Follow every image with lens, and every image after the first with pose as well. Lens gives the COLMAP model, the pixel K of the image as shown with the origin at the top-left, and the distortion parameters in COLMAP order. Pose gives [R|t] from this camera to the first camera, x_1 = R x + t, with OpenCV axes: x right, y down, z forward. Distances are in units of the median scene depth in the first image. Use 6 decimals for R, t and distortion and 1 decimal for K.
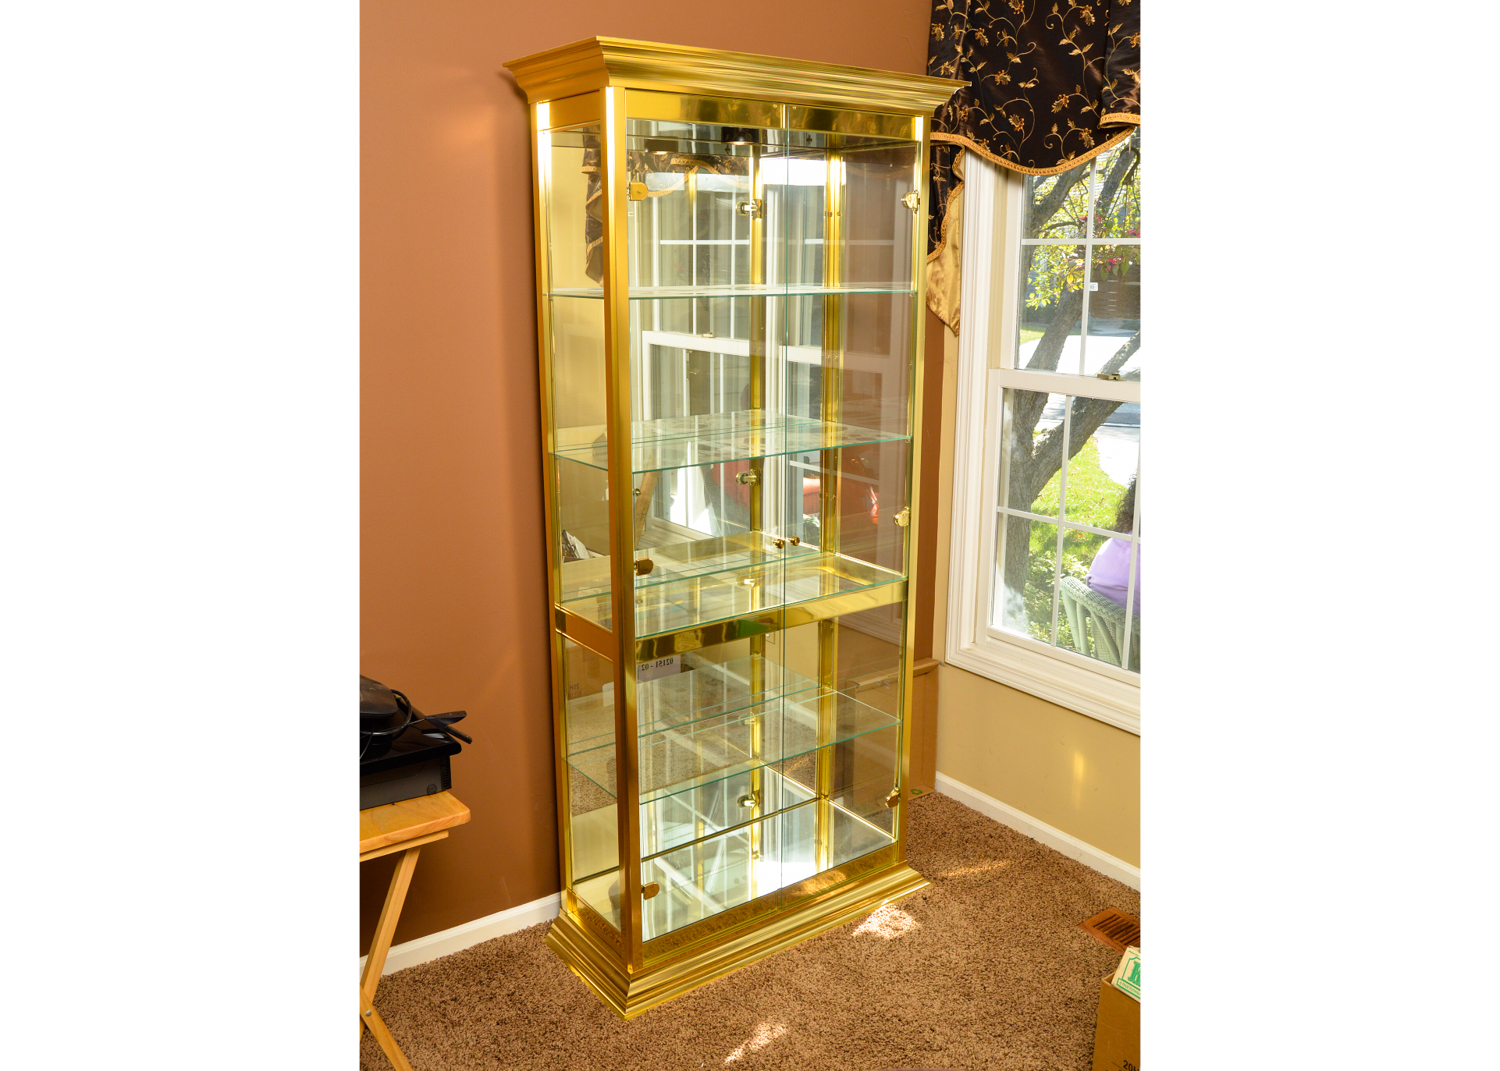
lens RADIAL K [[1188.7, 0, 749.7], [0, 1188.7, 535.0], [0, 0, 1]] dist [-0.012428, -0.003285]
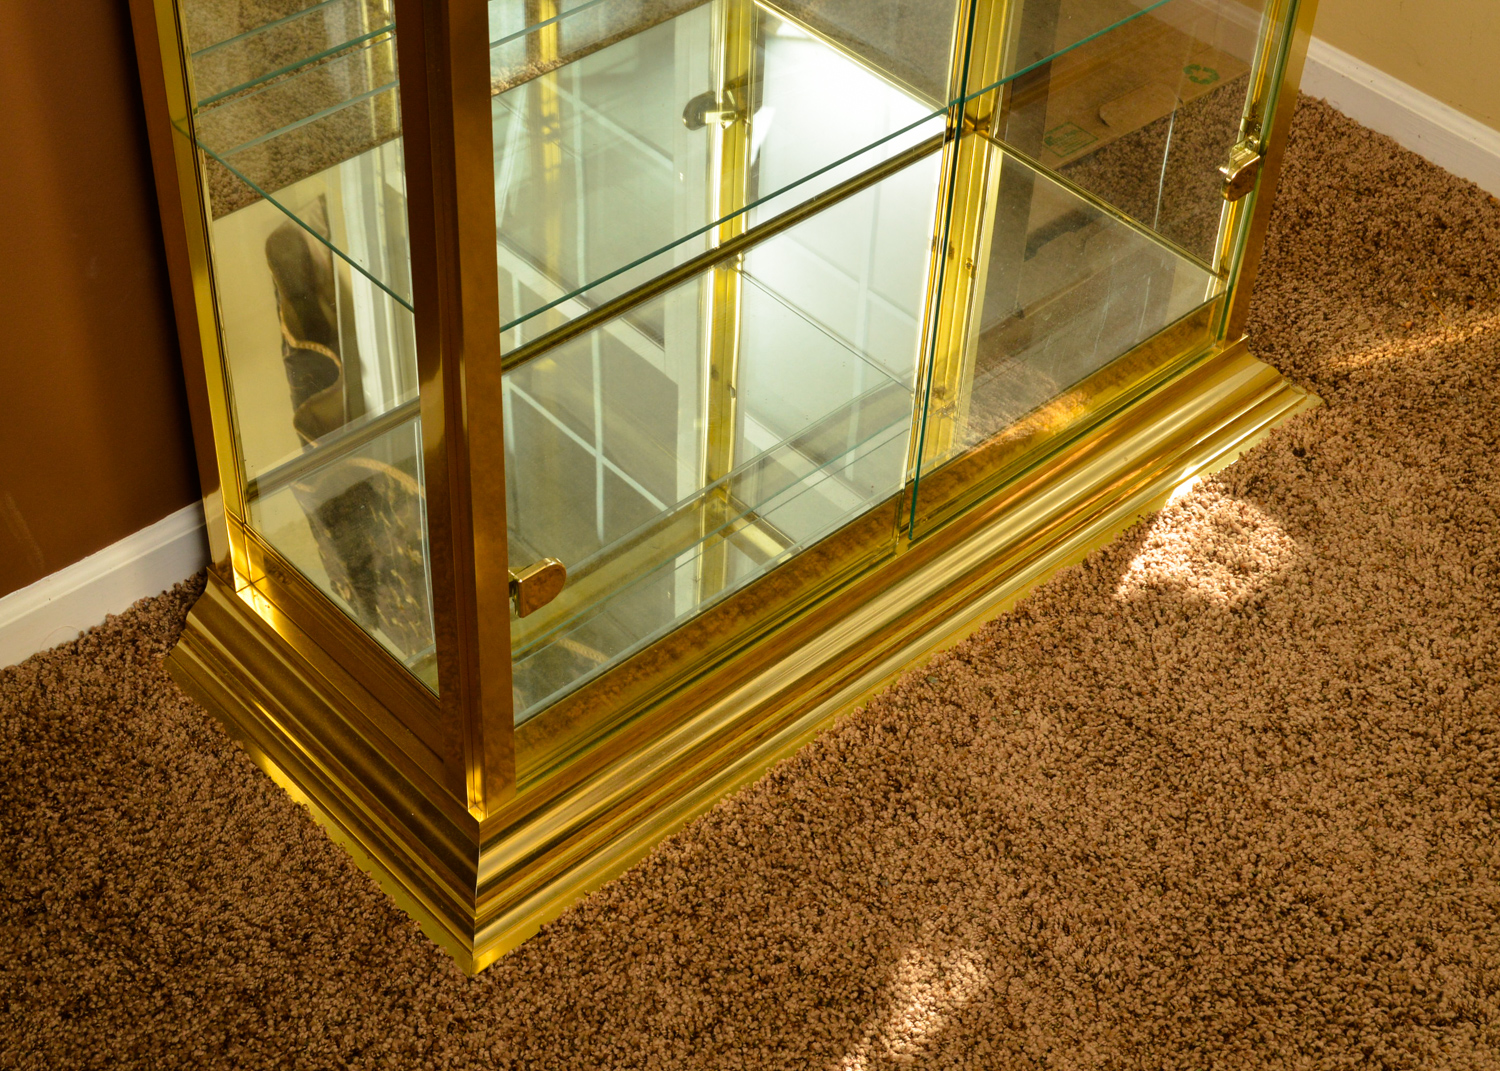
lens RADIAL K [[2394.0, 0, 750.1], [0, 2394.0, 535.1], [0, 0, 1]] dist [-0.033721, 0.000000]
pose [[0.993145, -0.041519, 0.109266, -0.089534], [-0.017007, 0.873517, 0.486497, 0.000116], [-0.115644, -0.485020, 0.866823, 0.457849]]
